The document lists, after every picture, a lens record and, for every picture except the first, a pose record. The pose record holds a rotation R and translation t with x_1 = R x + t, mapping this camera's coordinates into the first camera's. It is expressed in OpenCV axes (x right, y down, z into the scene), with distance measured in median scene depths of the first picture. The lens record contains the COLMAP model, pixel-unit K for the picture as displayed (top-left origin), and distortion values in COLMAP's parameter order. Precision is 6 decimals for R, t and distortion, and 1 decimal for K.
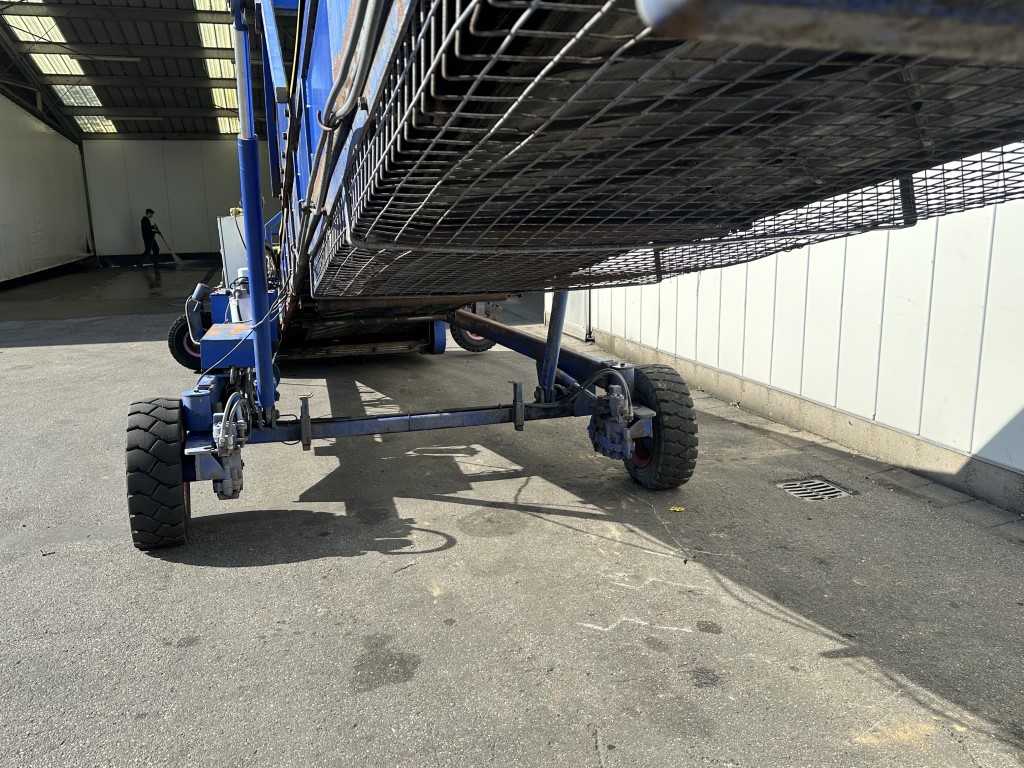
lens RADIAL K [[734.7, 0, 512.0], [0, 734.7, 384.0], [0, 0, 1]] dist [0.076462, -0.000293]
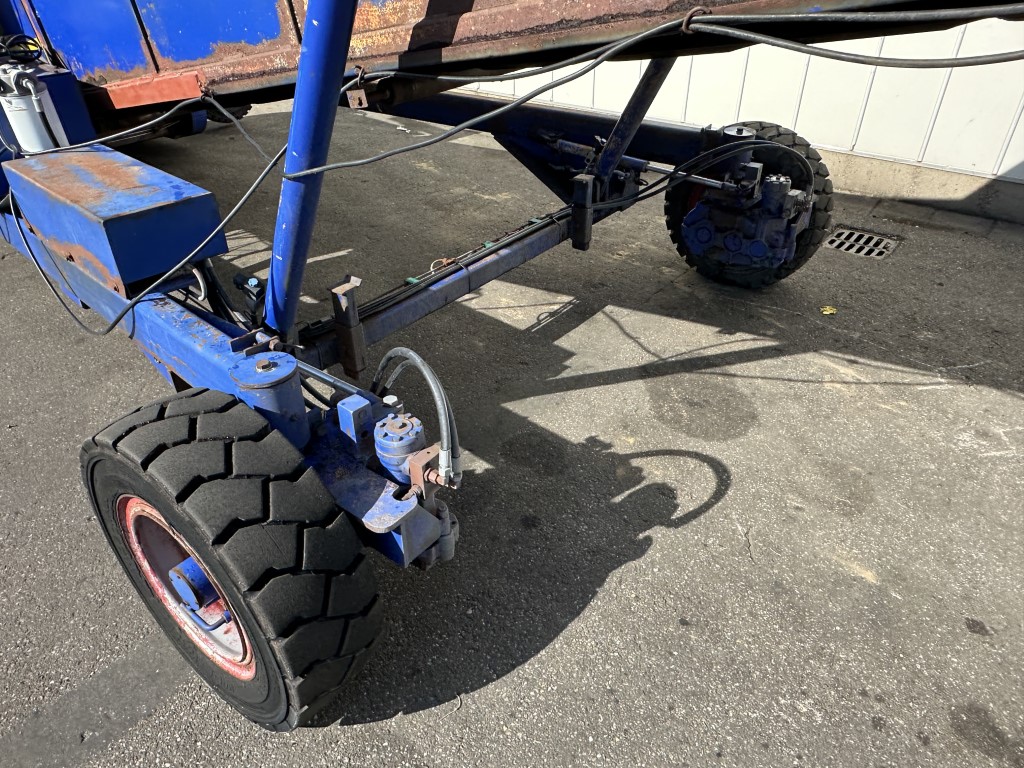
lens RADIAL K [[674.4, 0, 512.0], [0, 674.4, 384.0], [0, 0, 1]] dist [0.005302, 0.002229]
pose [[0.847541, -0.306313, 0.433413, -0.398878], [0.121903, 0.907157, 0.402747, -0.094764], [-0.516540, -0.288510, 0.806194, 0.532170]]
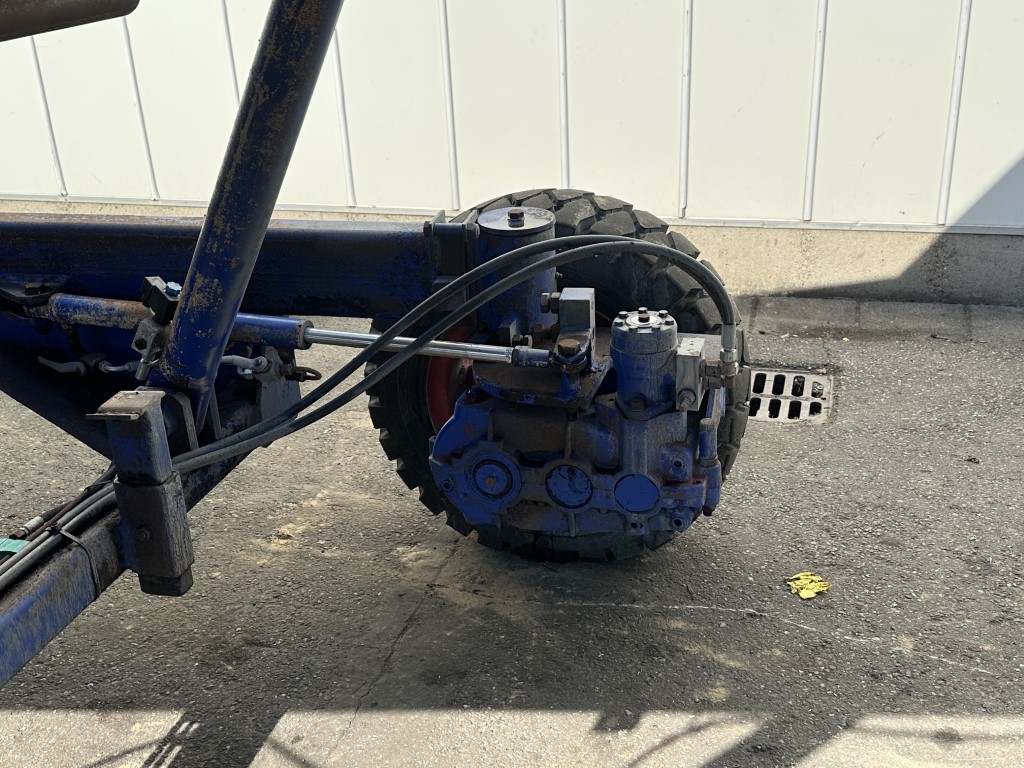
lens RADIAL K [[1117.8, 0, 512.0], [0, 1117.8, 384.0], [0, 0, 1]] dist [0.233009, -0.492600]
pose [[0.568271, -0.342350, 0.748241, -0.201539], [0.218322, 0.939478, 0.264039, -0.081765], [-0.793350, 0.013312, 0.608621, 0.754568]]
